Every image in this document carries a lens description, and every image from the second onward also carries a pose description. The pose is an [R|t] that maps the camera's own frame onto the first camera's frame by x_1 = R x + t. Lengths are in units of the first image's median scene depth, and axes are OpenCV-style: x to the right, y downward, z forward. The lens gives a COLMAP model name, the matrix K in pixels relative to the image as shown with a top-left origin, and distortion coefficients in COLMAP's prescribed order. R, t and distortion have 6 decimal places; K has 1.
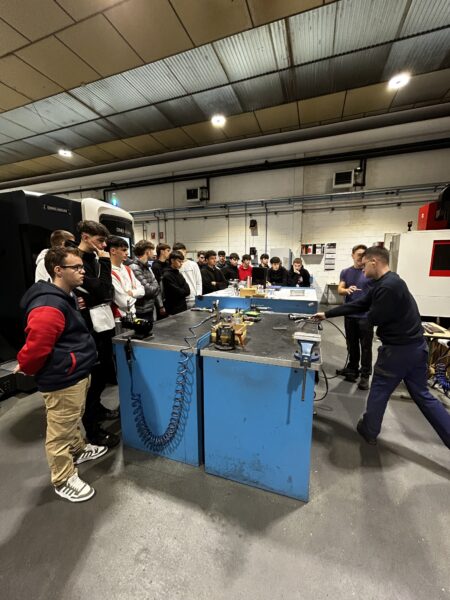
lens RADIAL K [[241.6, 0, 225.9], [0, 241.6, 298.4], [0, 0, 1]] dist [-0.002591, -0.000065]
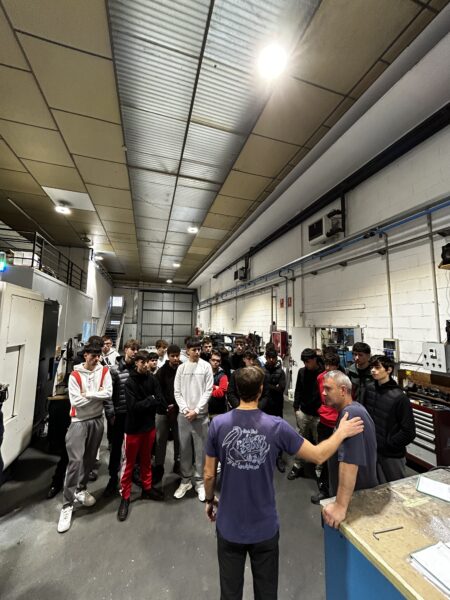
lens RADIAL K [[241.6, 0, 226.9], [0, 241.6, 297.5], [0, 0, 1]] dist [-0.002591, -0.000065]
pose [[0.618201, -0.085489, -0.781358, 0.177607], [-0.127647, 0.969953, -0.207116, -0.130042], [0.775586, 0.227777, 0.588713, 0.546065]]
